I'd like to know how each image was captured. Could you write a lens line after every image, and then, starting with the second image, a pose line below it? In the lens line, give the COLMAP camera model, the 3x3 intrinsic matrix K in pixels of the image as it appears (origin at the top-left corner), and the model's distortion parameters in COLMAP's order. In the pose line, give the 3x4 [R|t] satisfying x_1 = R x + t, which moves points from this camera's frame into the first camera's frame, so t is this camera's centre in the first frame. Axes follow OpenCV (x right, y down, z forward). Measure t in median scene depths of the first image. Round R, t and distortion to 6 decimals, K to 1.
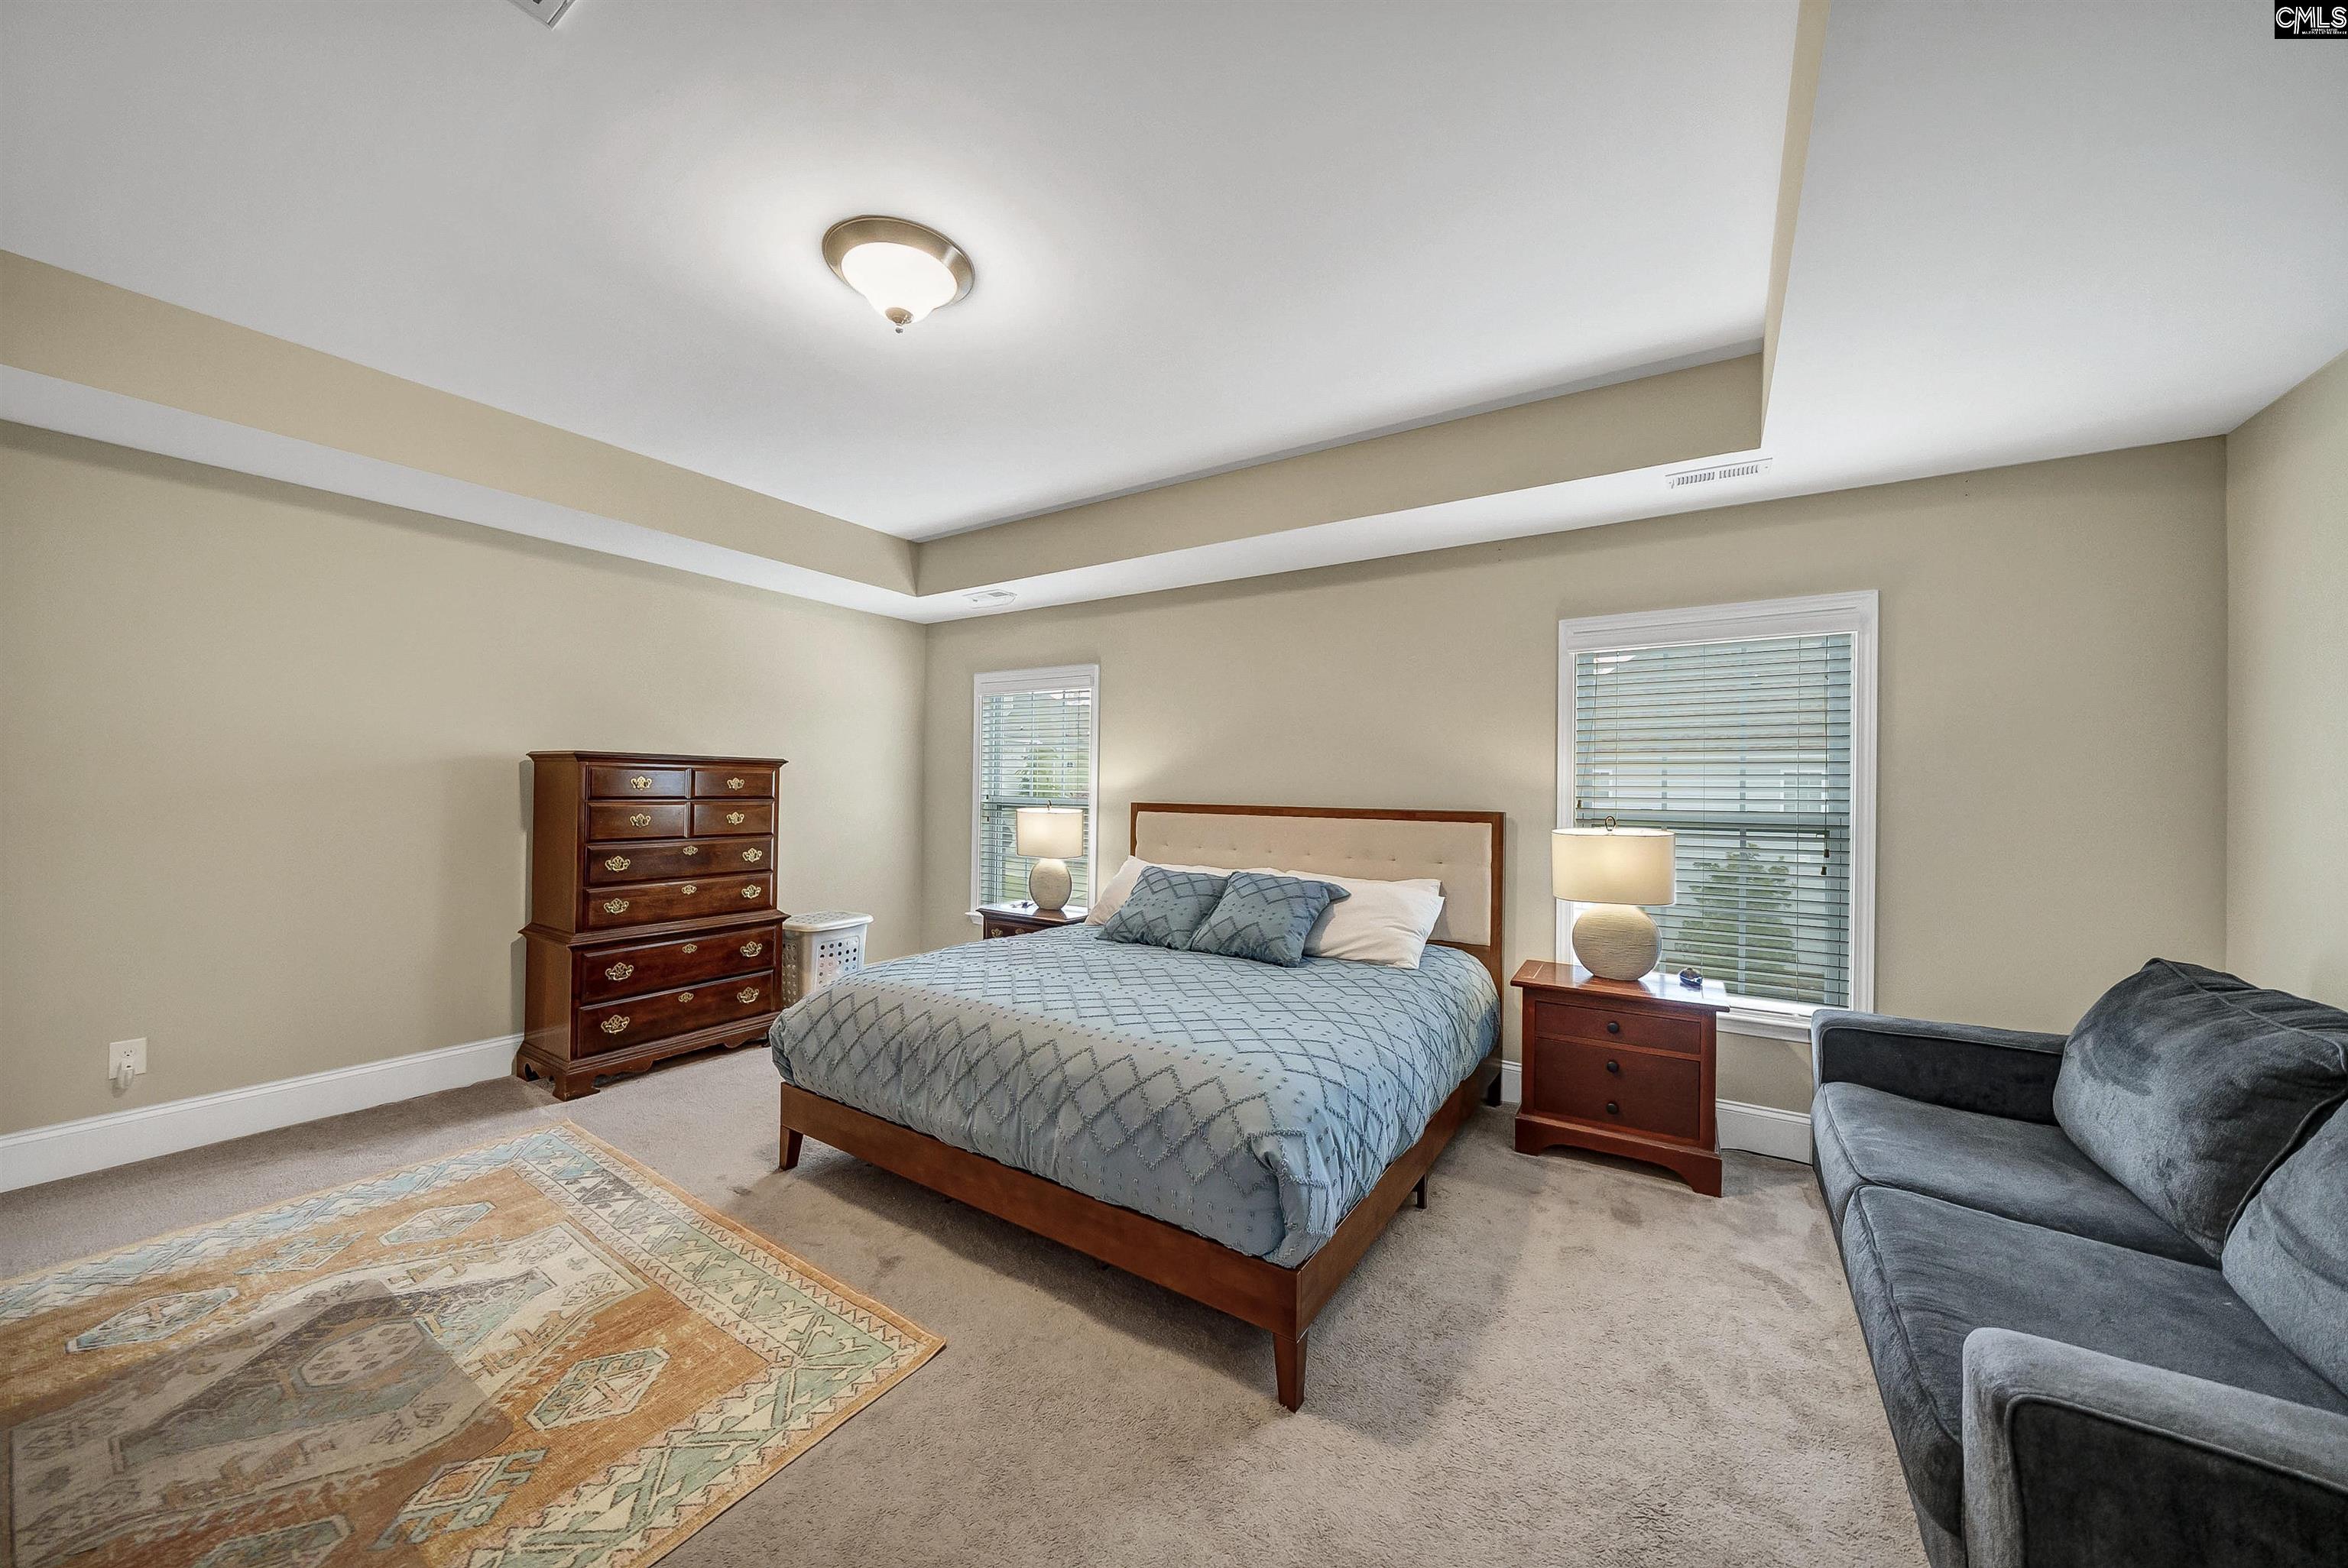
lens RADIAL K [[846.3, 0, 1166.1], [0, 846.3, 784.6], [0, 0, 1]] dist [-0.003849, -0.000075]
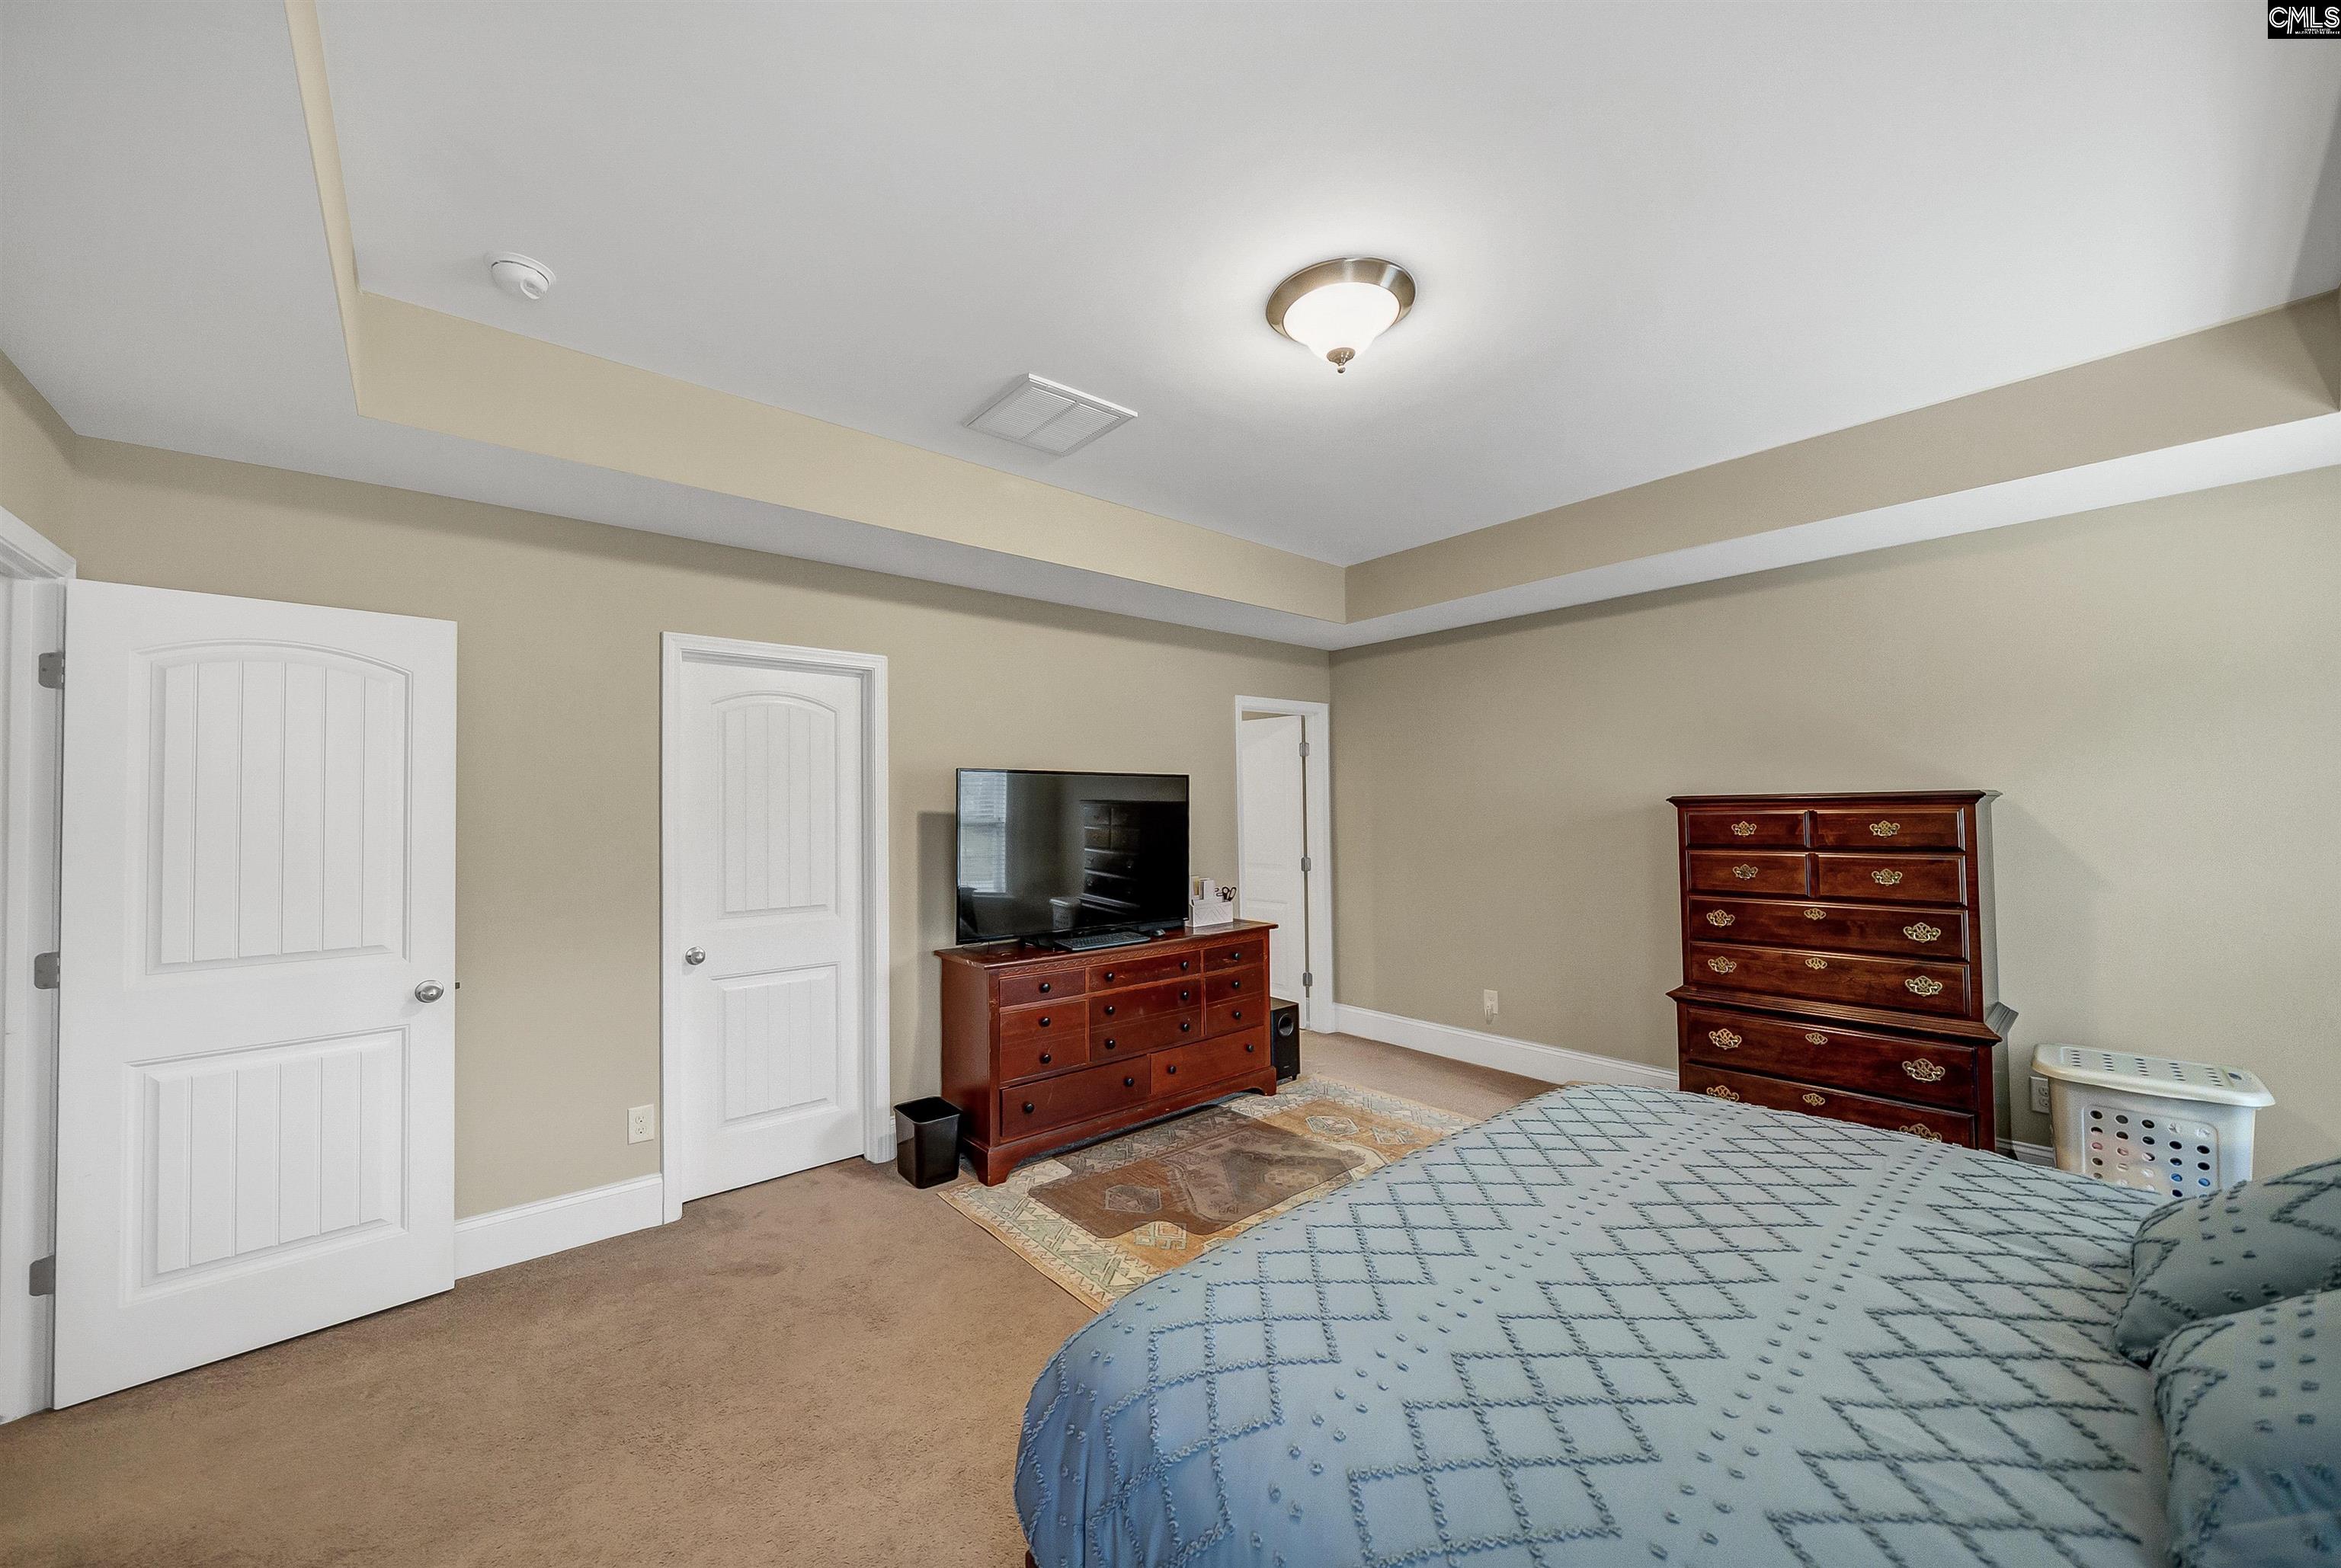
lens RADIAL K [[843.8, 0, 1166.5], [0, 843.8, 797.2], [0, 0, 1]] dist [-0.003849, -0.000075]
pose [[-0.290642, -0.038277, -0.956066, 0.359309], [0.006920, 0.999089, -0.042103, -0.002759], [0.956807, -0.018853, -0.290112, 0.622241]]
